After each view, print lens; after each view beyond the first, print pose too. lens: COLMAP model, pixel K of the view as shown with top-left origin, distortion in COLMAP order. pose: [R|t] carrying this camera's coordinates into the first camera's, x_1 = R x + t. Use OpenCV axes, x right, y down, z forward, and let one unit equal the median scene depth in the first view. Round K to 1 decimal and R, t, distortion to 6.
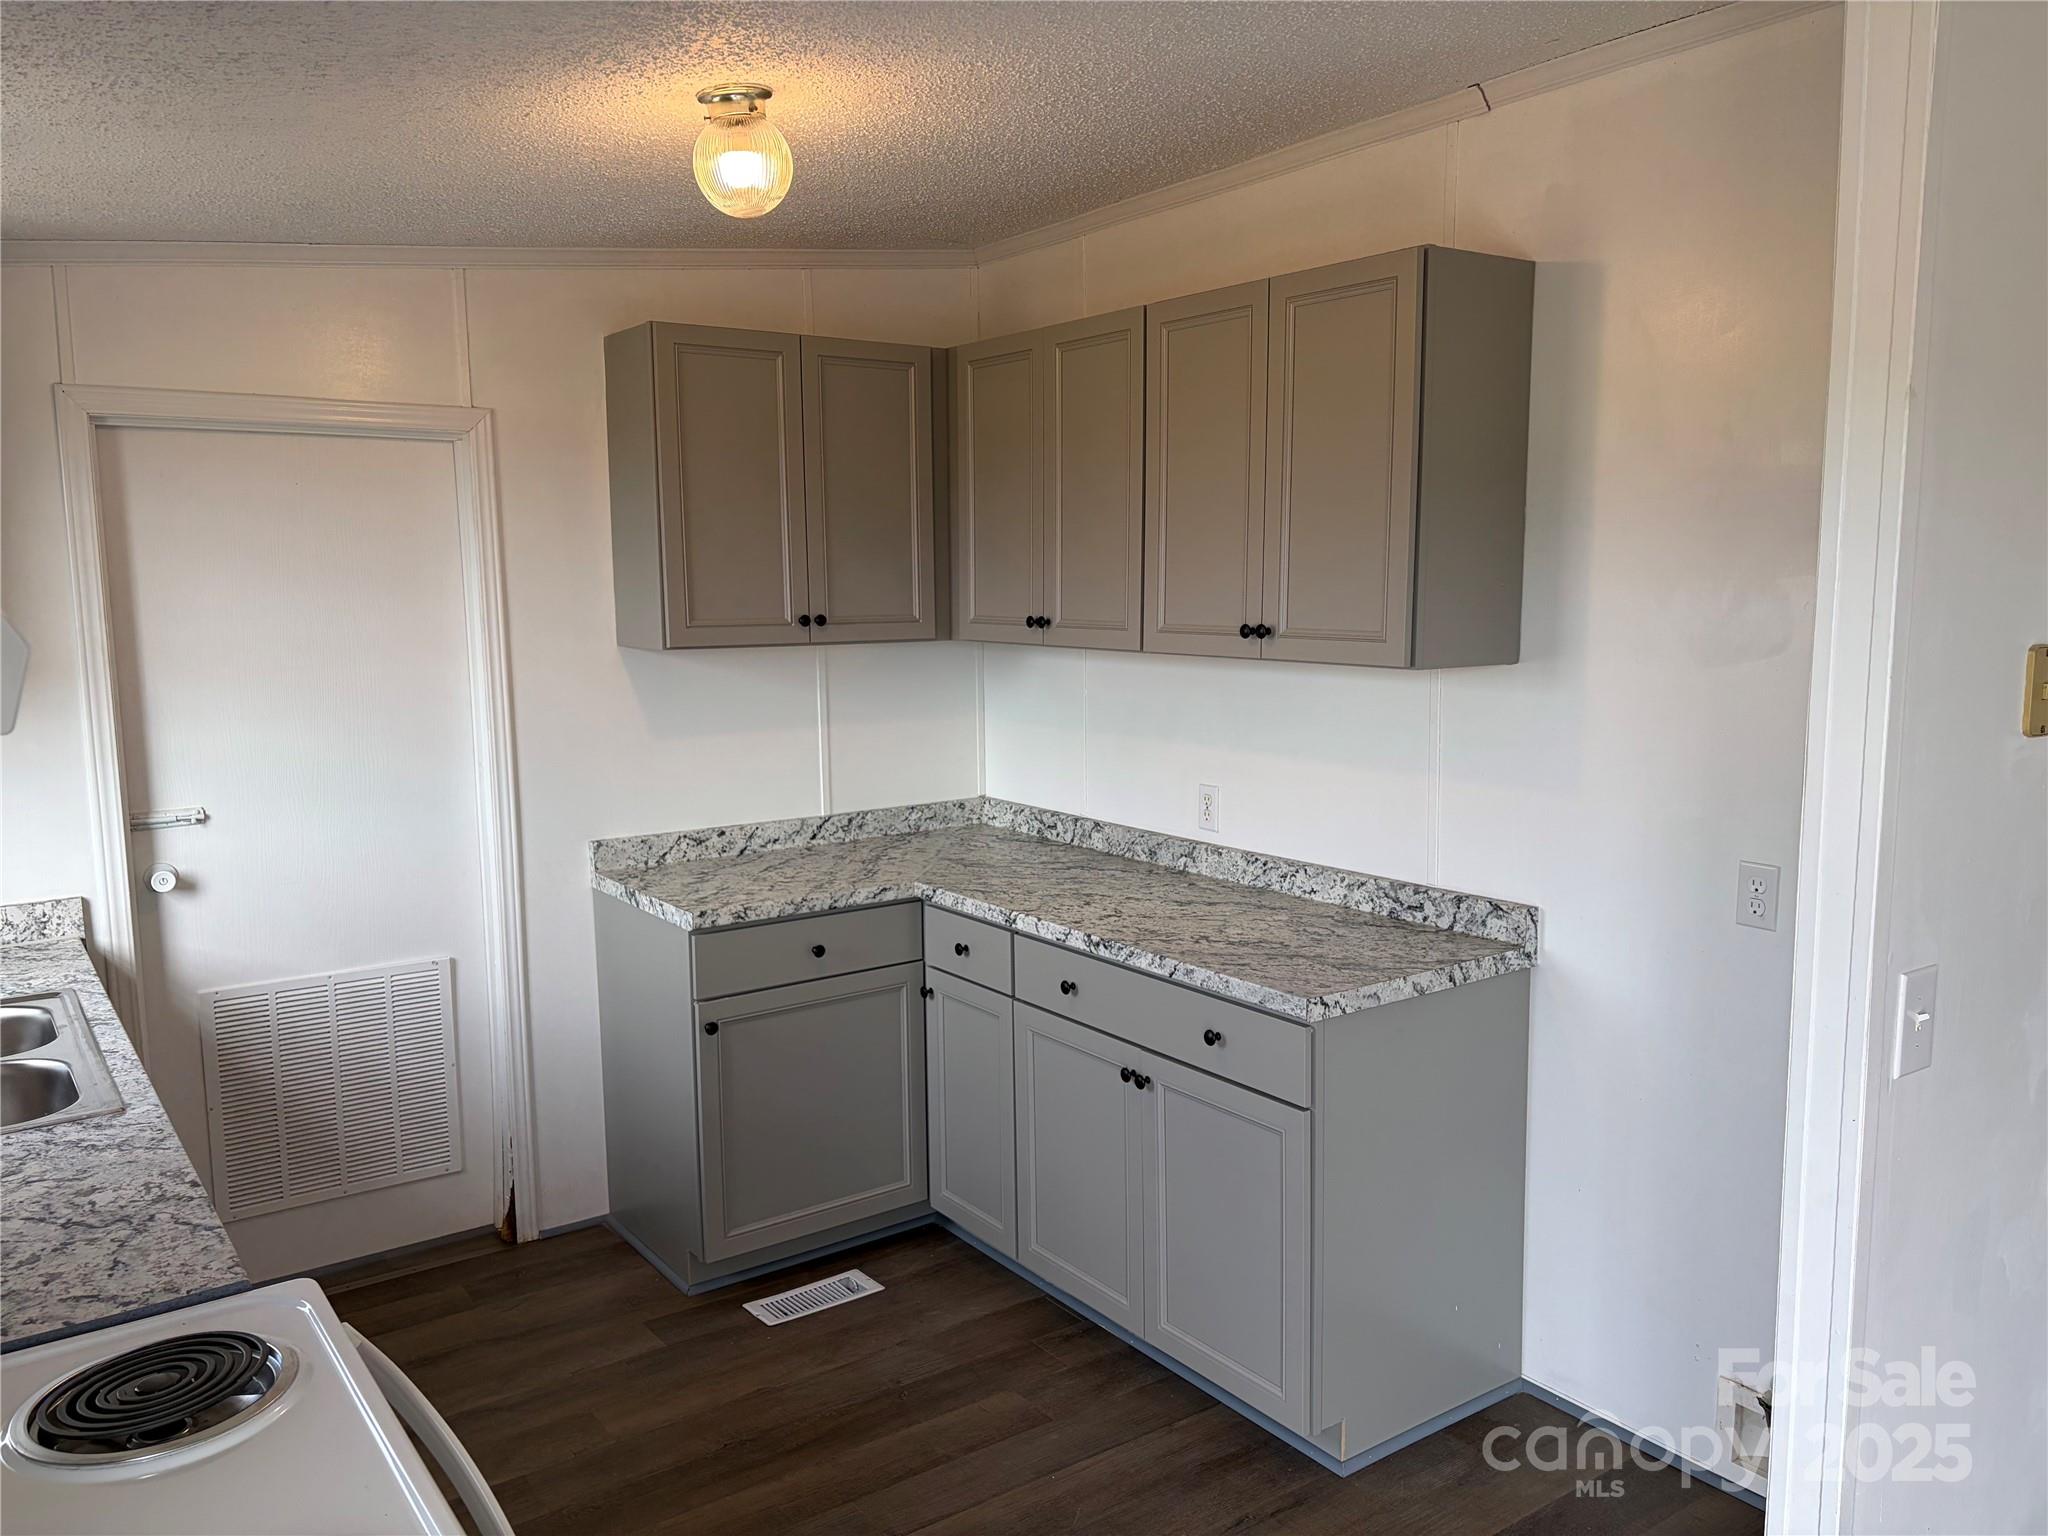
lens RADIAL K [[1543.7, 0, 999.7], [0, 1543.7, 772.8], [0, 0, 1]] dist [0.066712, -0.069657]
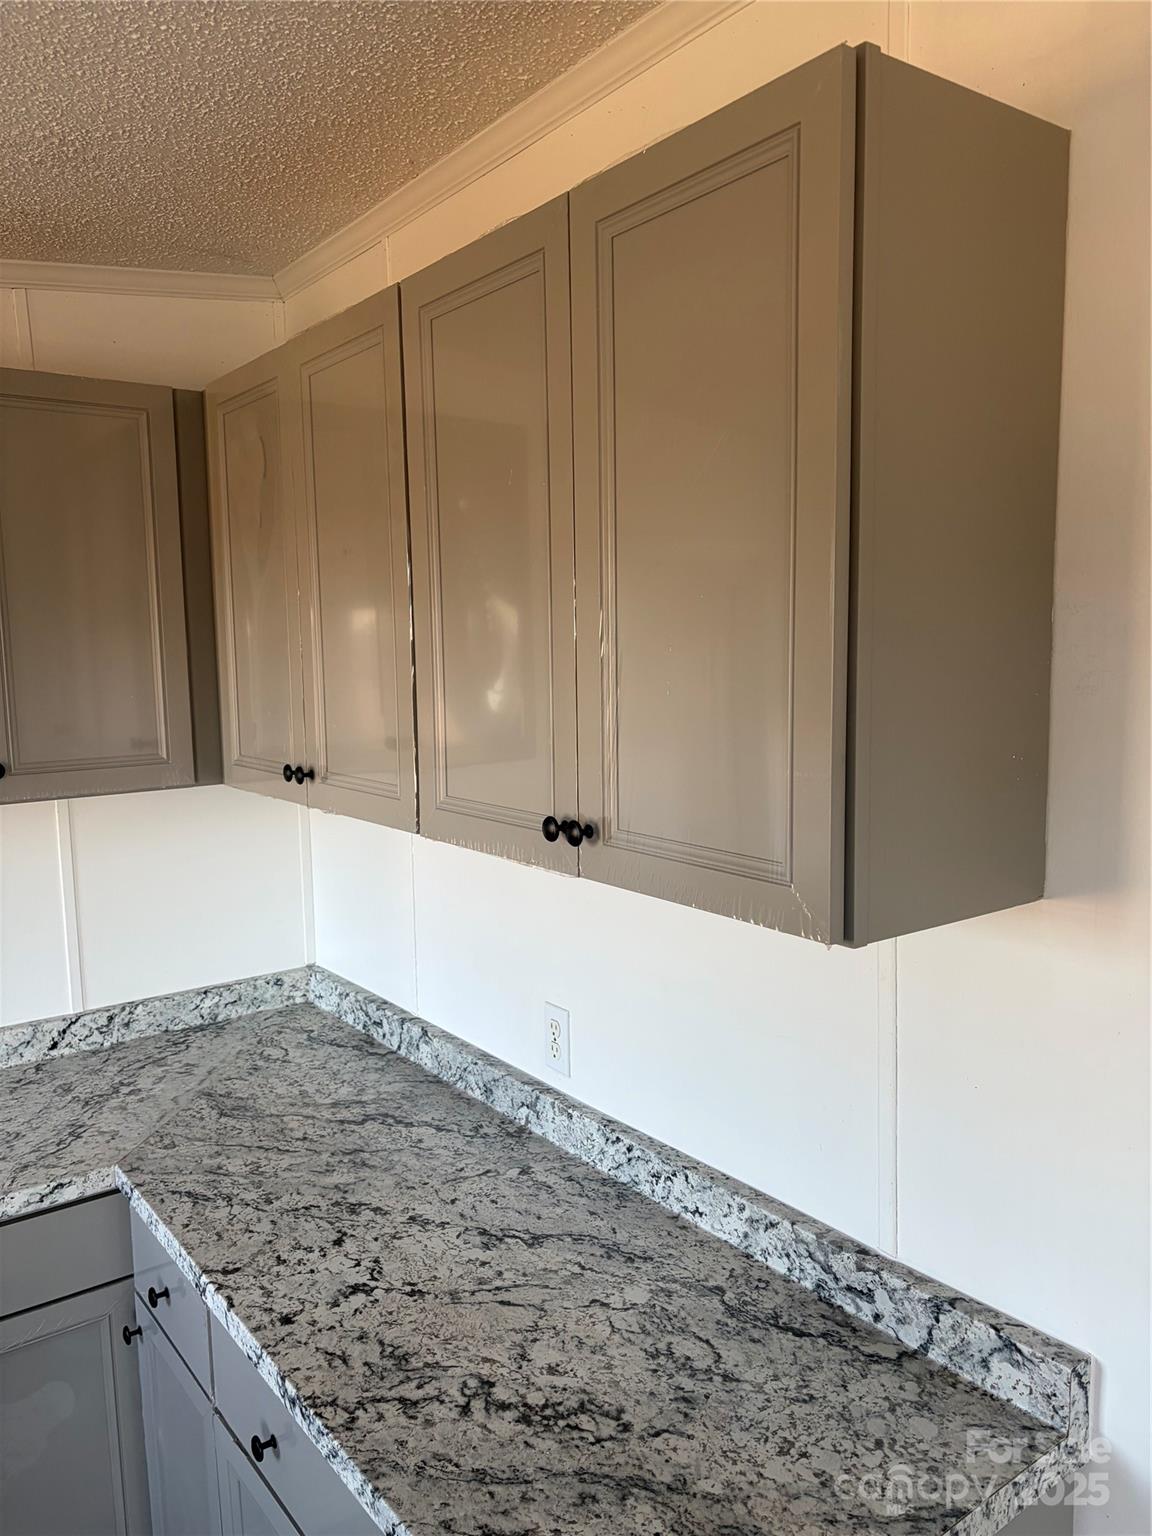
lens RADIAL K [[1157.8, 0, 569.6], [0, 1157.8, 761.0], [0, 0, 1]] dist [0.066712, -0.069657]
pose [[0.999592, -0.013070, 0.025414, 0.140570], [0.013656, 0.999642, -0.022996, -0.096704], [-0.025105, 0.023334, 0.999412, 0.521680]]
